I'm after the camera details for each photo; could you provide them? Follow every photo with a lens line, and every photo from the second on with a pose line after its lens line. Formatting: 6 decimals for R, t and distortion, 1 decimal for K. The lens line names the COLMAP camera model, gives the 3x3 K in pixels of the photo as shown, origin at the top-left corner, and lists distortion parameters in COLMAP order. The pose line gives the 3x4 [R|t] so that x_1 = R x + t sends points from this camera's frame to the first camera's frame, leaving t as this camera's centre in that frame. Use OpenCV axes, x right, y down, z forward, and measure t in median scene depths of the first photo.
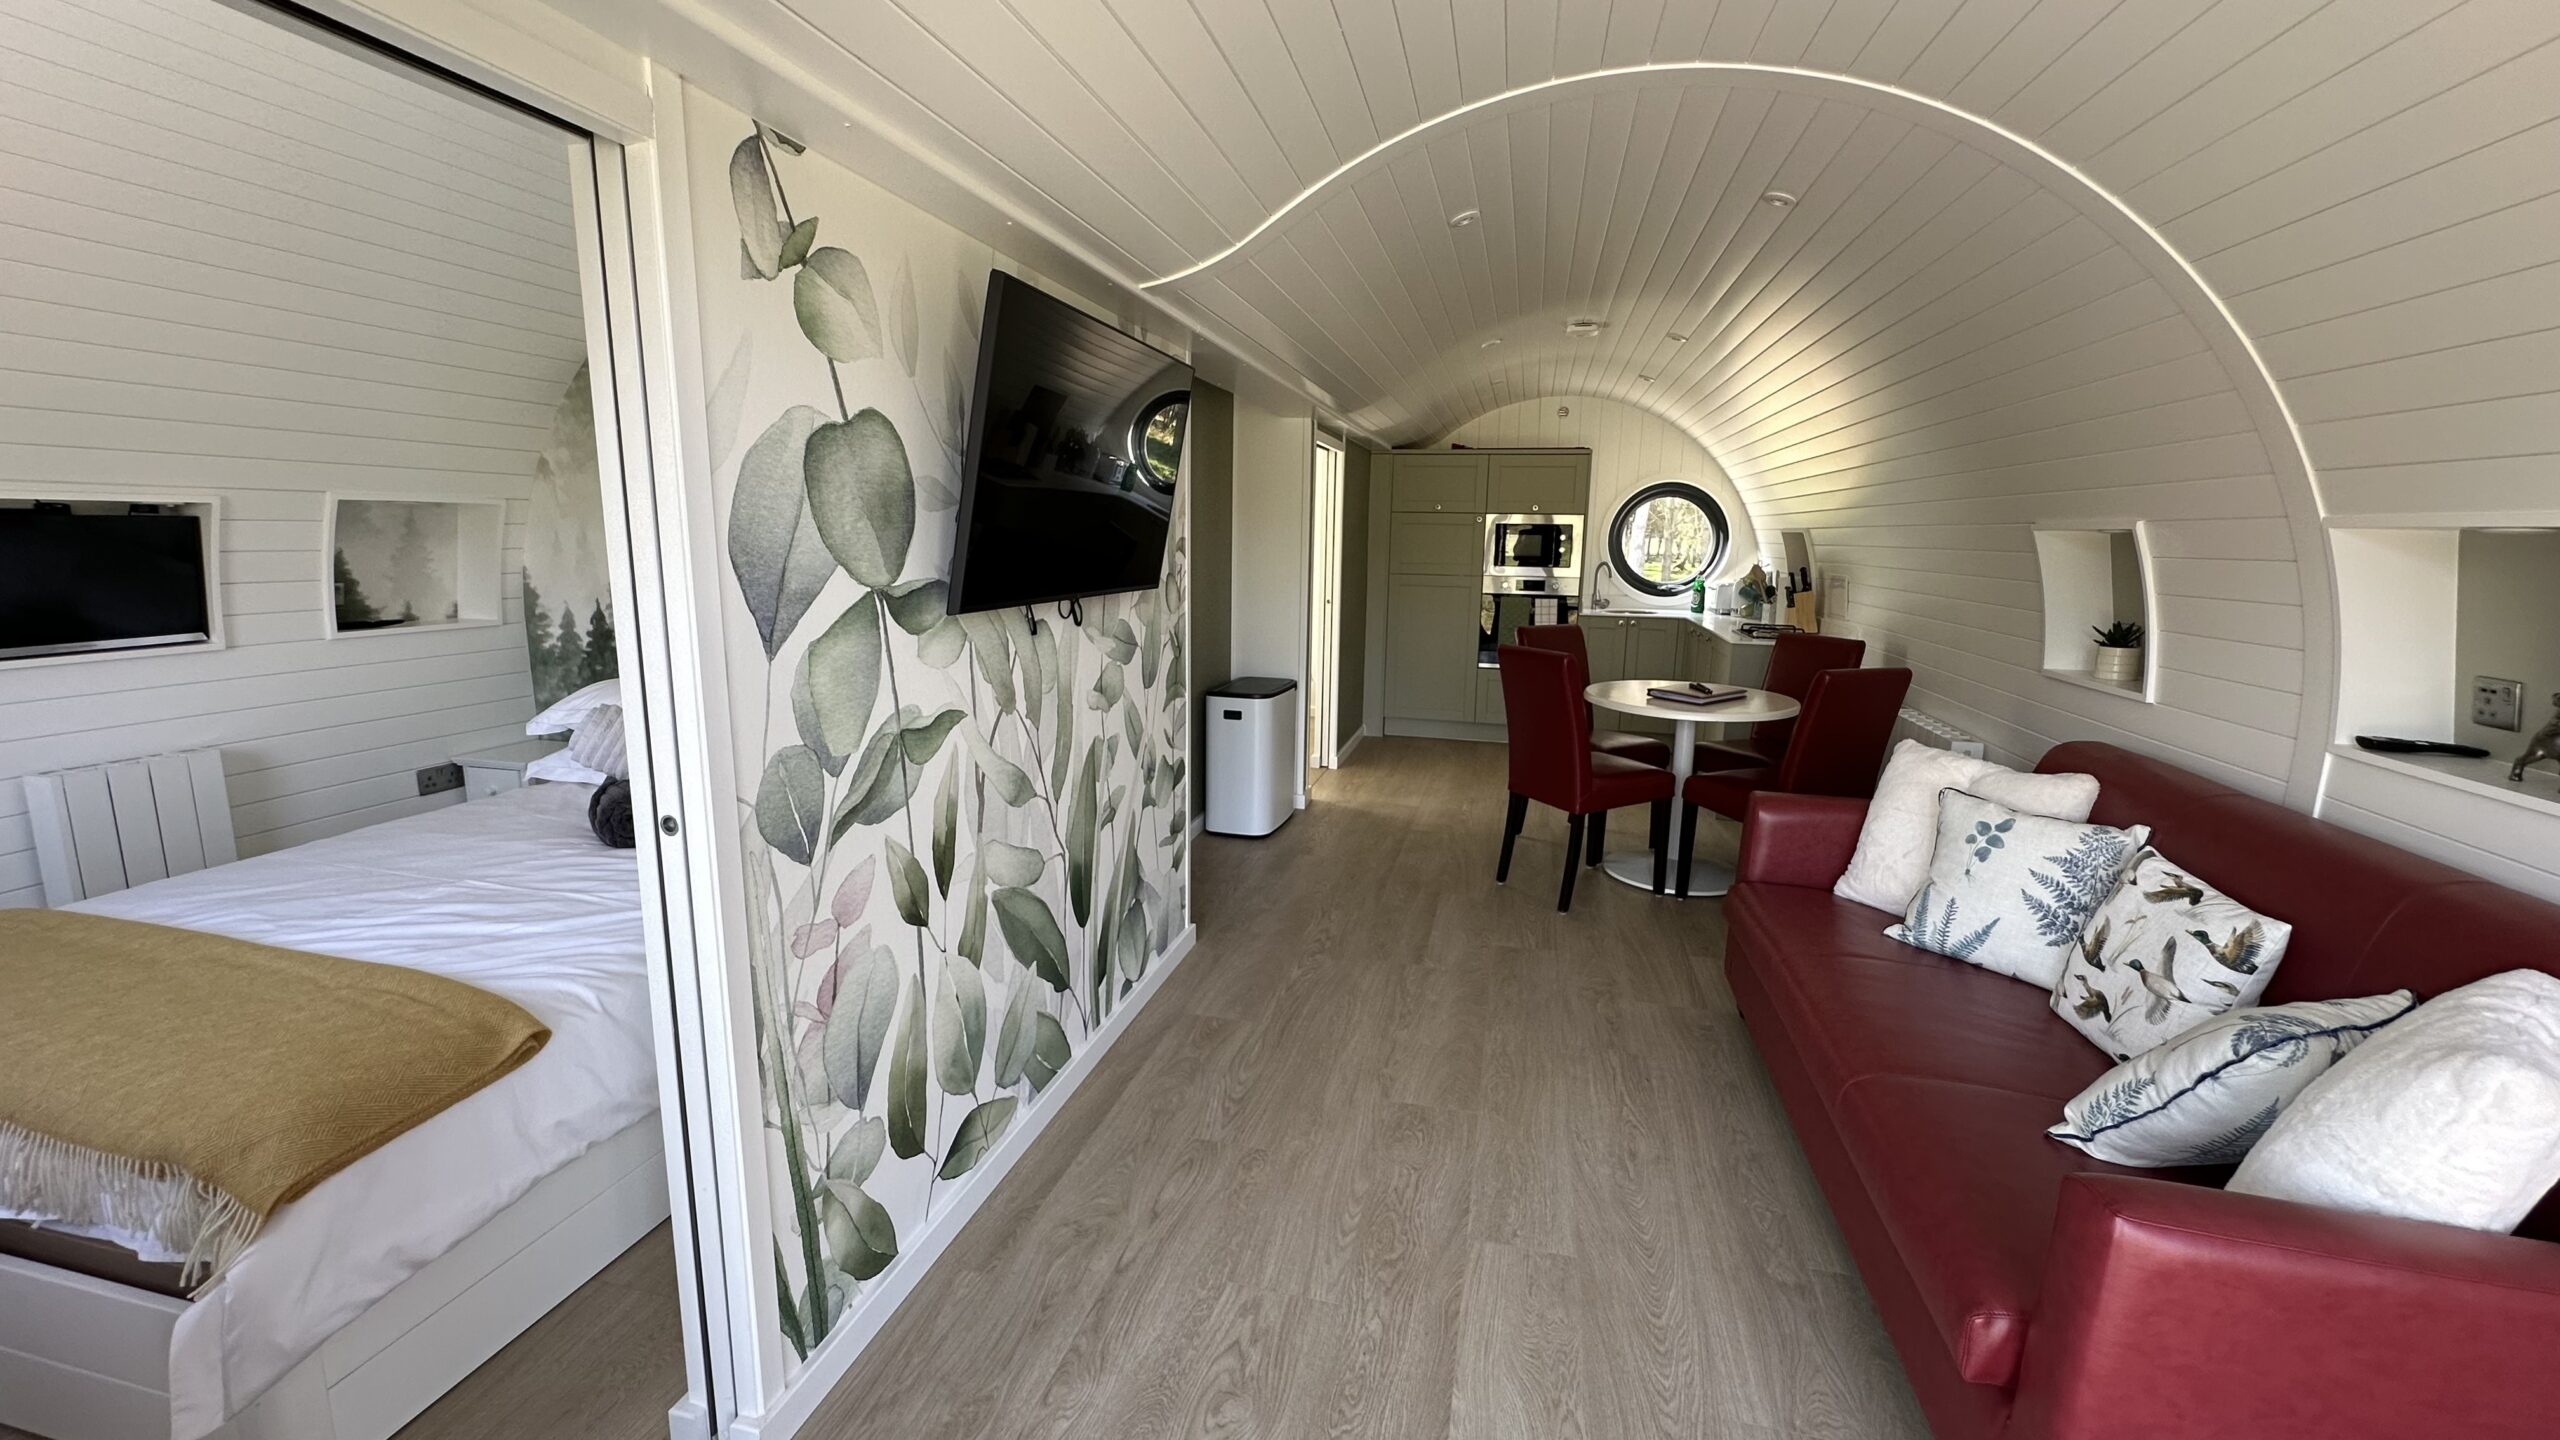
lens RADIAL K [[1021.2, 0, 1280.0], [0, 1021.2, 720.0], [0, 0, 1]] dist [-0.001539, -0.000091]
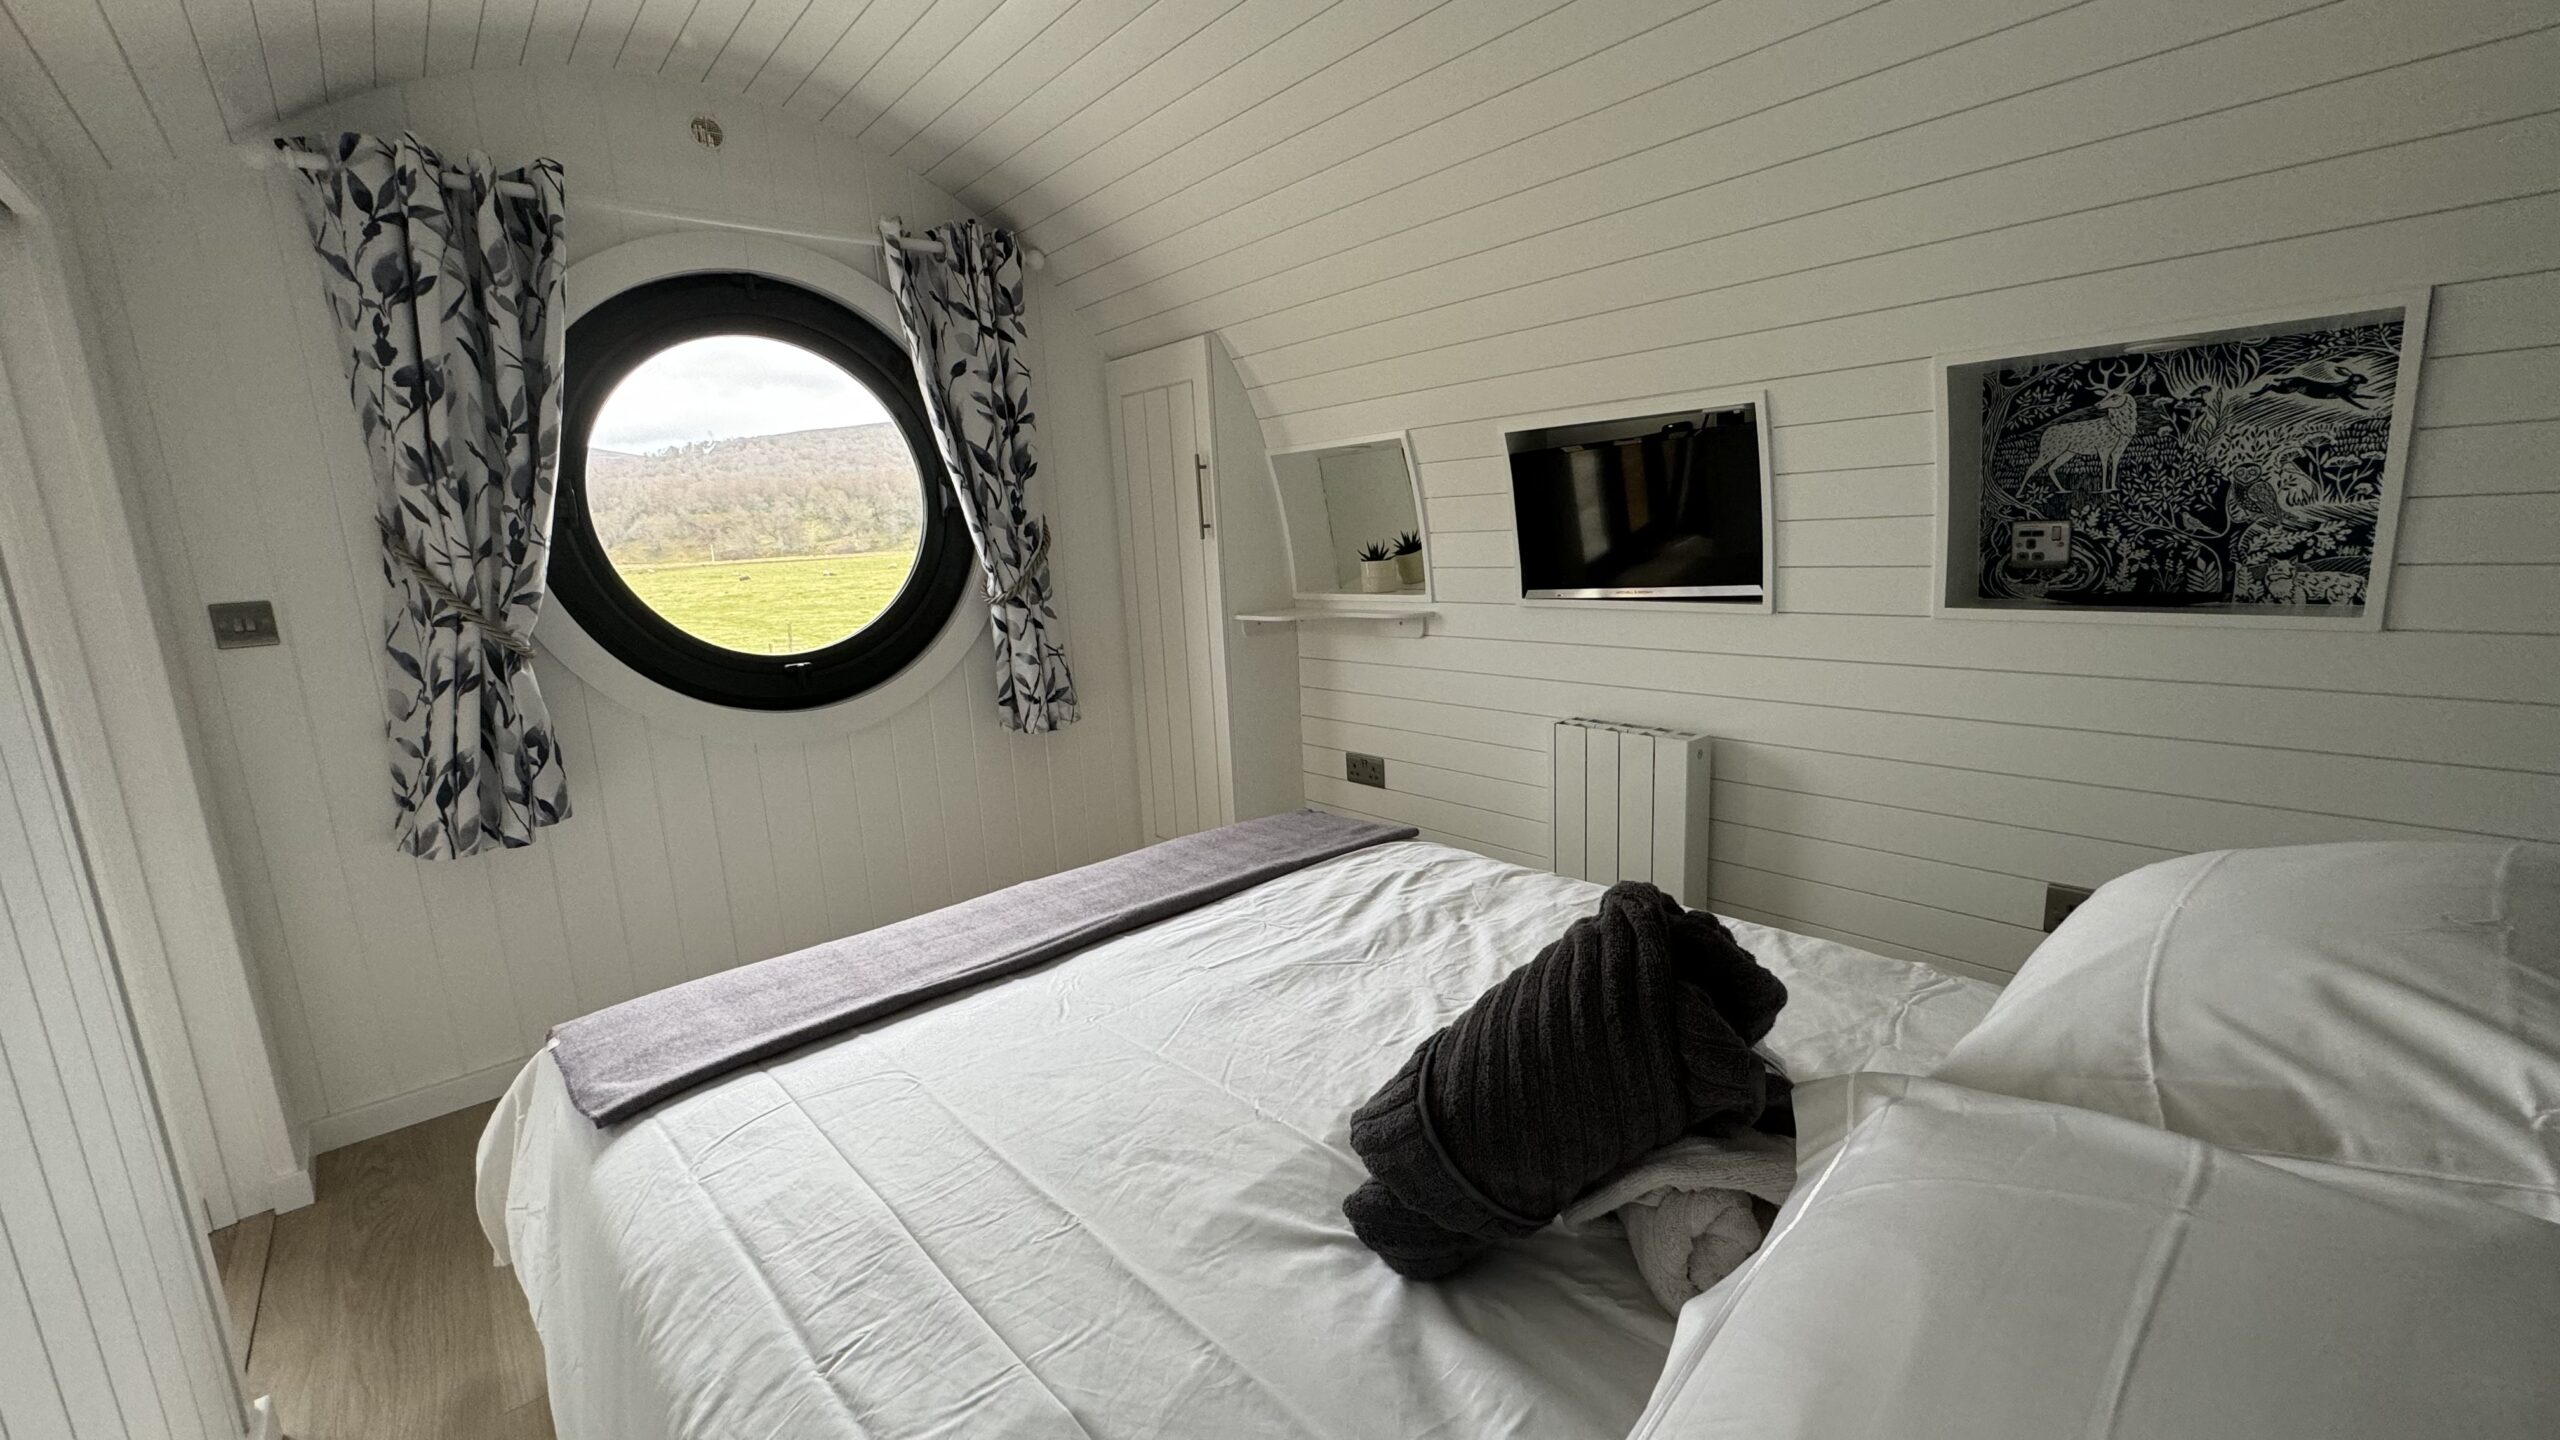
lens RADIAL K [[1014.4, 0, 1273.6], [0, 1014.4, 722.1], [0, 0, 1]] dist [-0.010694, 0.004250]
pose [[-0.584219, 0.168769, -0.793855, -0.174859], [-0.108620, 0.953081, 0.282556, -0.102653], [0.804295, 0.251303, -0.538476, 0.727677]]
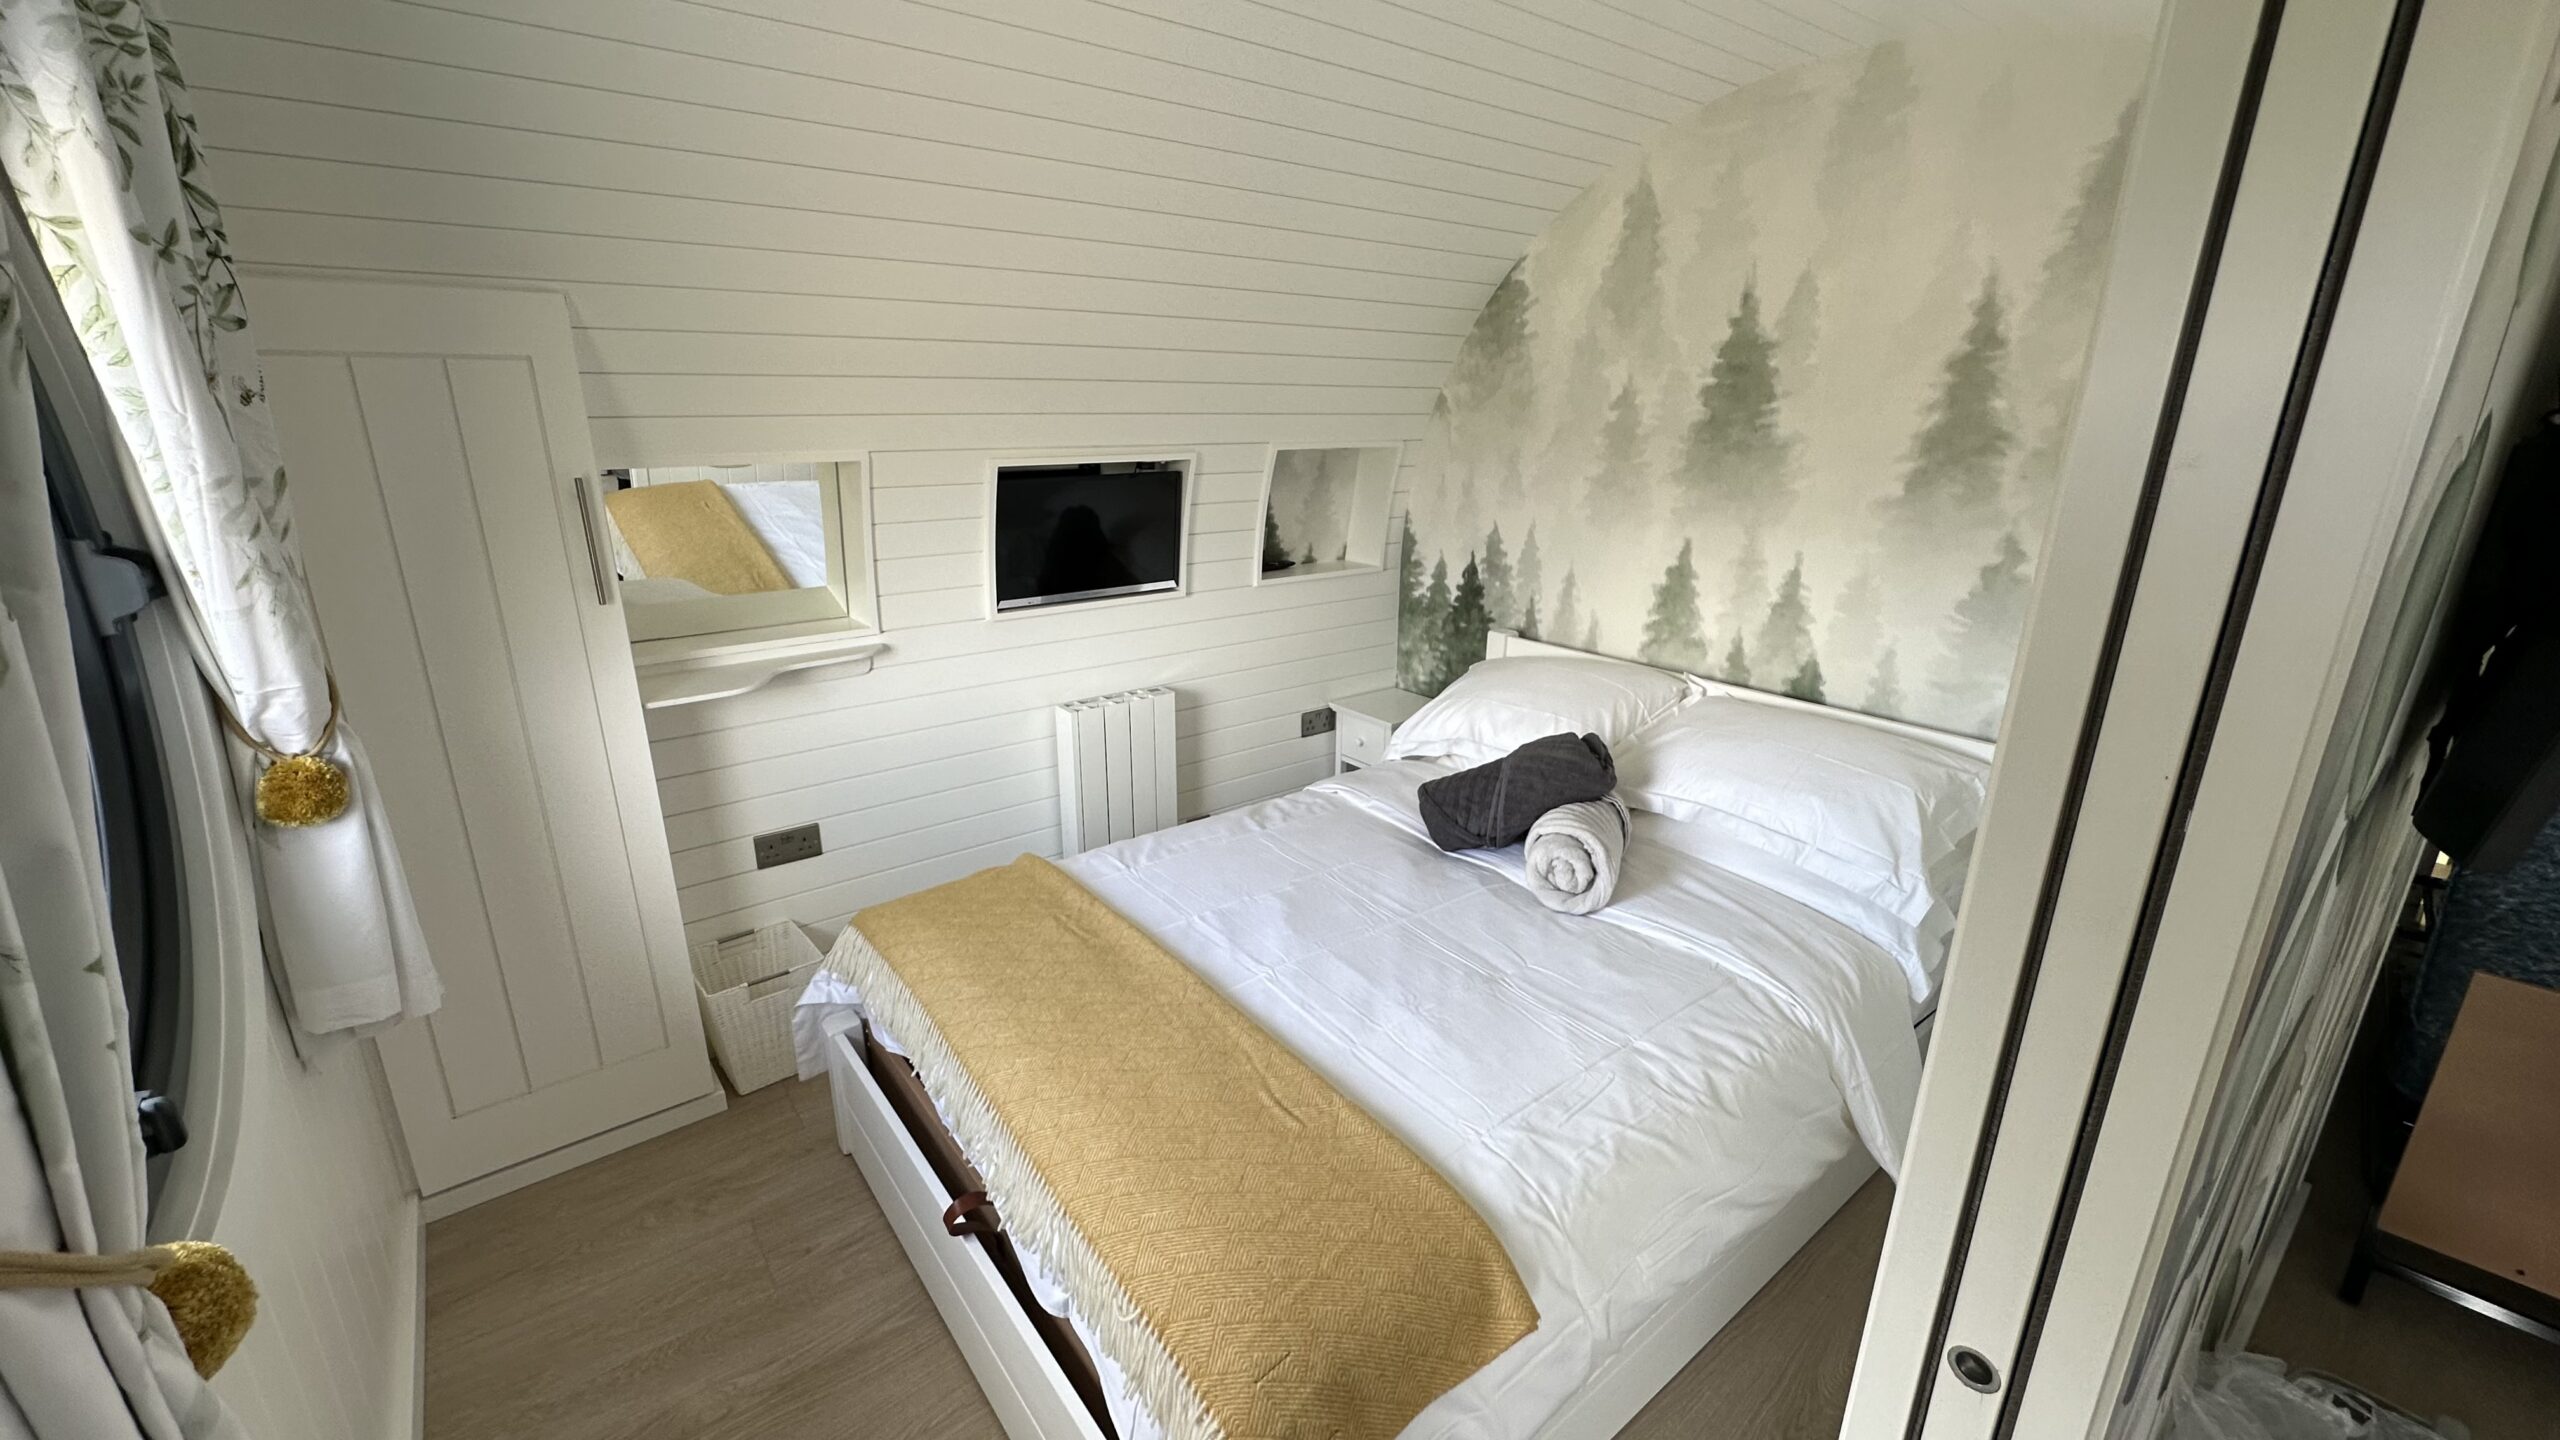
lens RADIAL K [[1010.0, 0, 1282.8], [0, 1010.0, 717.0], [0, 0, 1]] dist [-0.001261, 0.000580]
pose [[0.781341, 0.171138, -0.600182, -0.193873], [-0.105126, 0.984018, 0.143729, -0.070183], [0.615187, -0.049207, 0.786844, 0.145866]]
